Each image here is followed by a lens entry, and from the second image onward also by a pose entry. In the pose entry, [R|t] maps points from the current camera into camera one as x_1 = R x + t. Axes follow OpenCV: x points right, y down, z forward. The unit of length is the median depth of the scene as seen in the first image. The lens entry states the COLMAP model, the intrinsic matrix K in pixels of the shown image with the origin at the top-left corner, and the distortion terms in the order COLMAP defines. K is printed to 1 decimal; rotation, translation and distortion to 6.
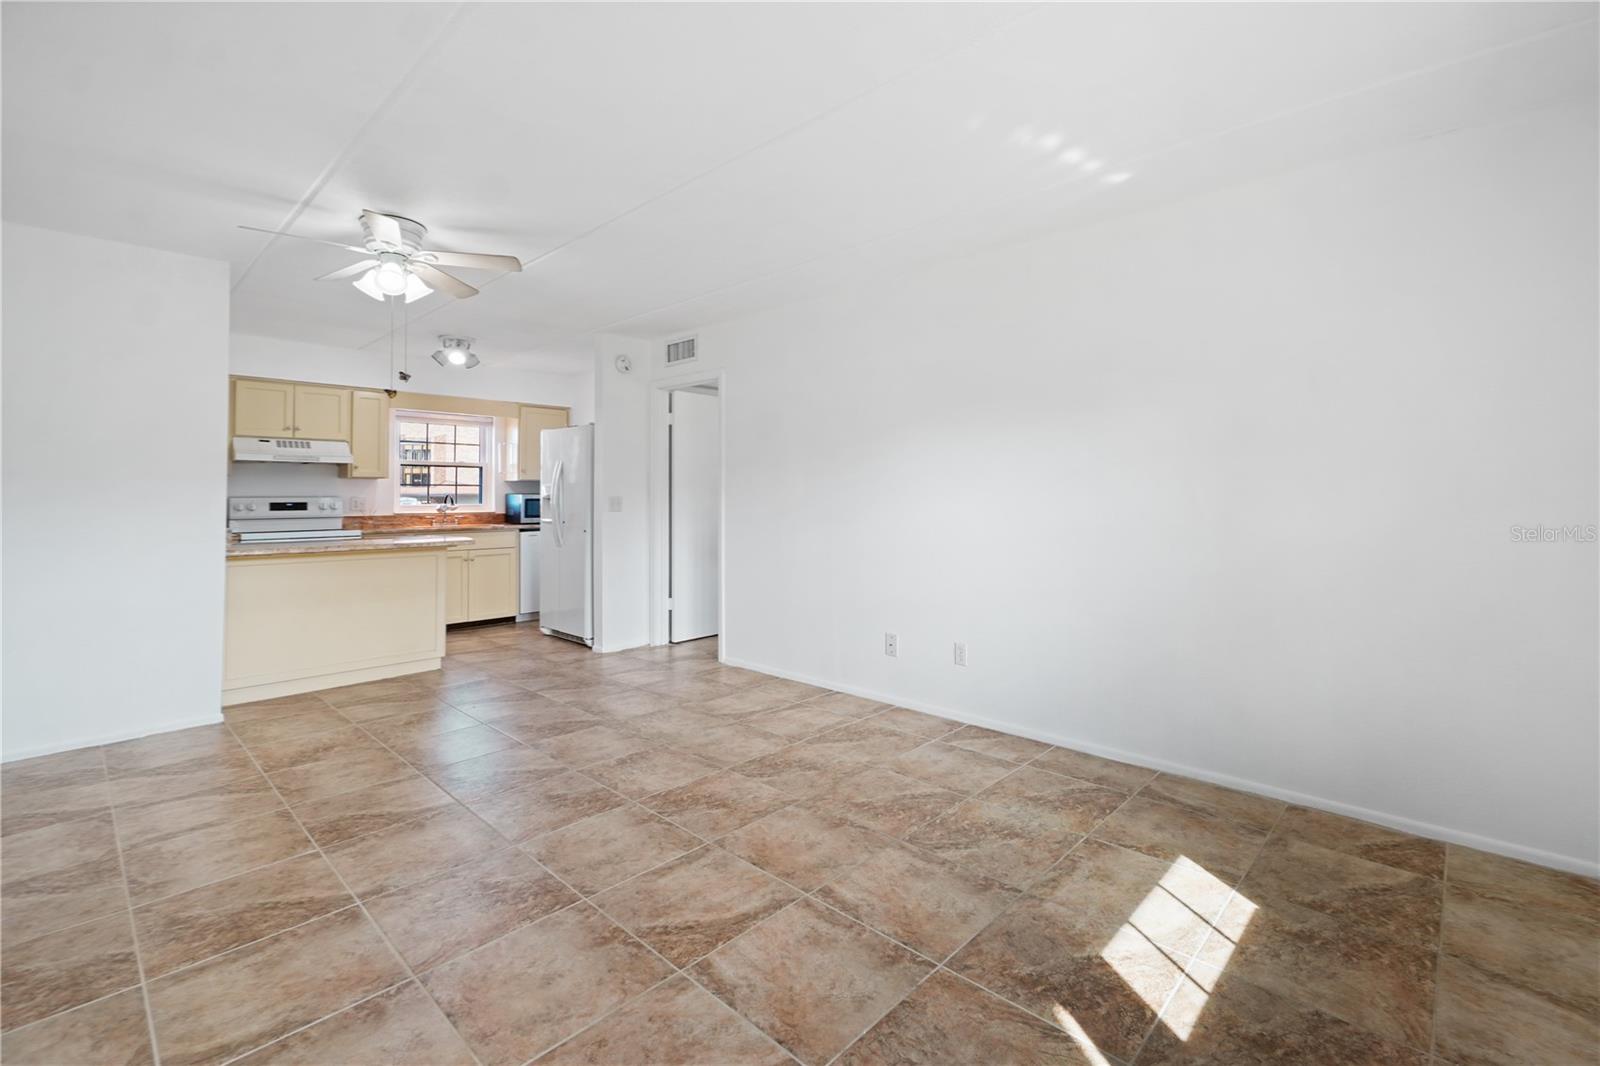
lens RADIAL K [[704.7, 0, 813.7], [0, 704.7, 482.7], [0, 0, 1]] dist [-0.000718, -0.001781]
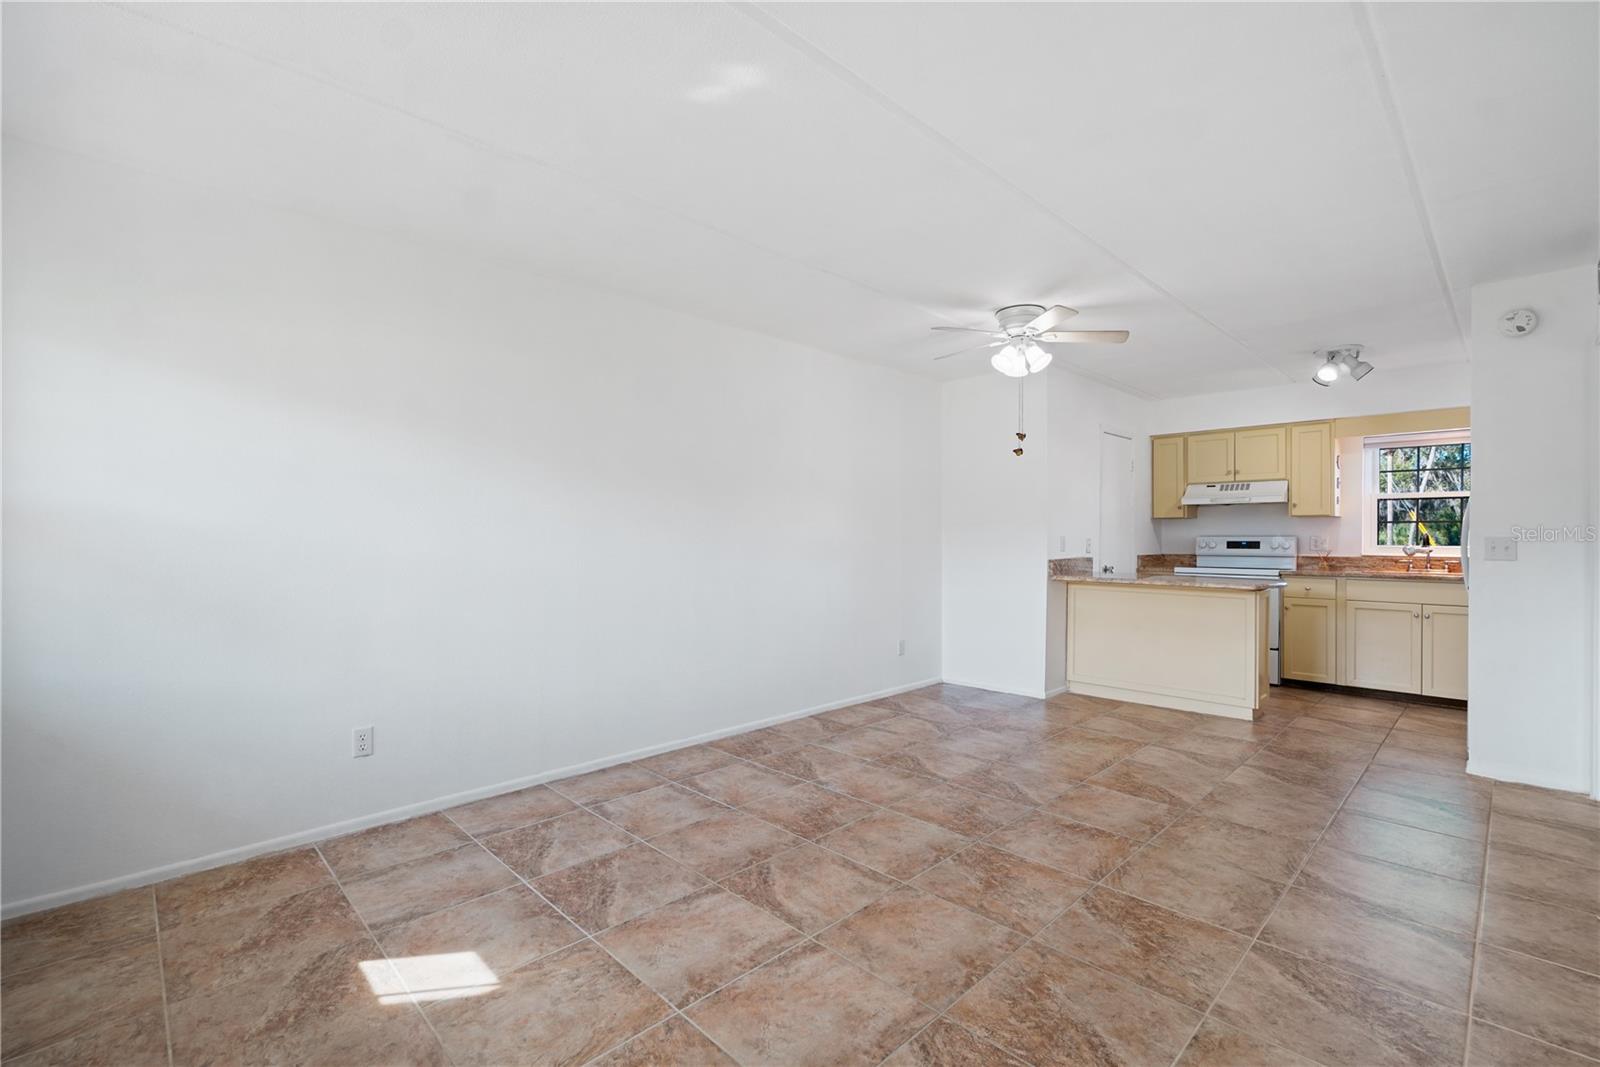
lens RADIAL K [[704.7, 0, 801.2], [0, 704.7, 535.3], [0, 0, 1]] dist [-0.000718, -0.001781]
pose [[-0.042755, 0.001824, -0.999084, 0.621839], [0.017497, 0.999846, 0.001077, 0.010659], [0.998932, -0.017435, -0.042780, 0.658246]]
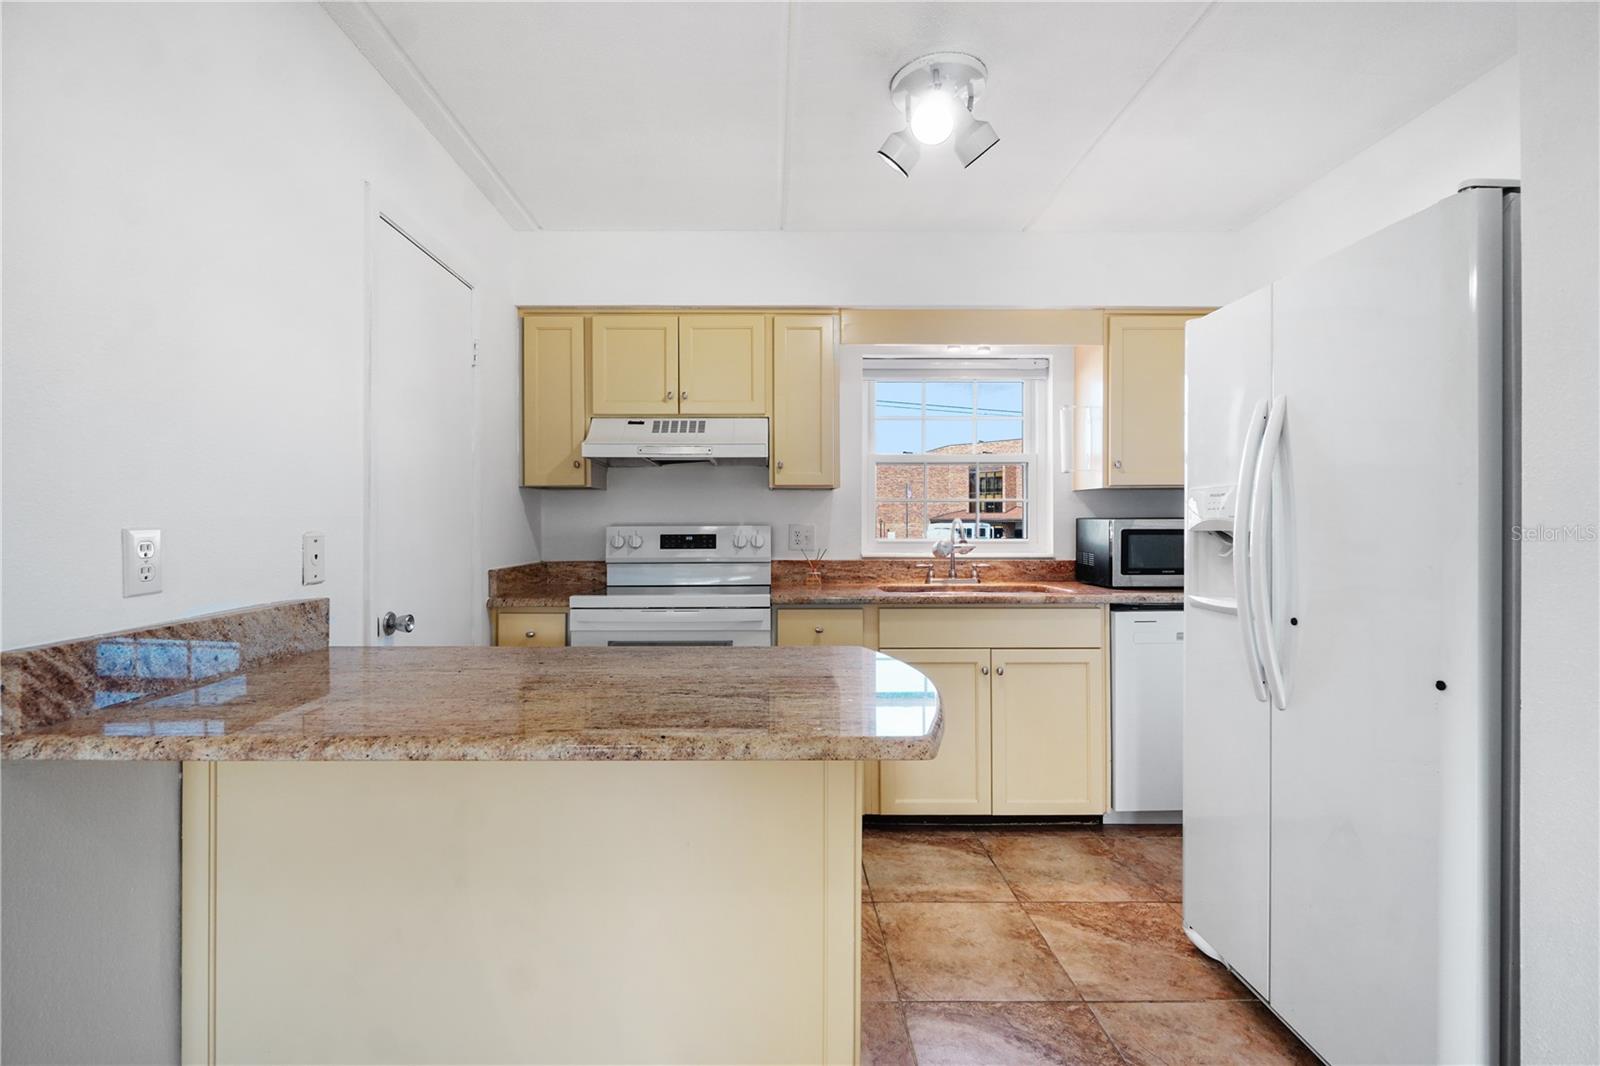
lens RADIAL K [[704.7, 0, 770.6], [0, 704.7, 526.1], [0, 0, 1]] dist [-0.000718, -0.001781]
pose [[0.680273, 0.004453, -0.732946, -0.512794], [0.014393, 0.999708, 0.019433, 0.020255], [0.732818, -0.023769, 0.680010, 1.174880]]
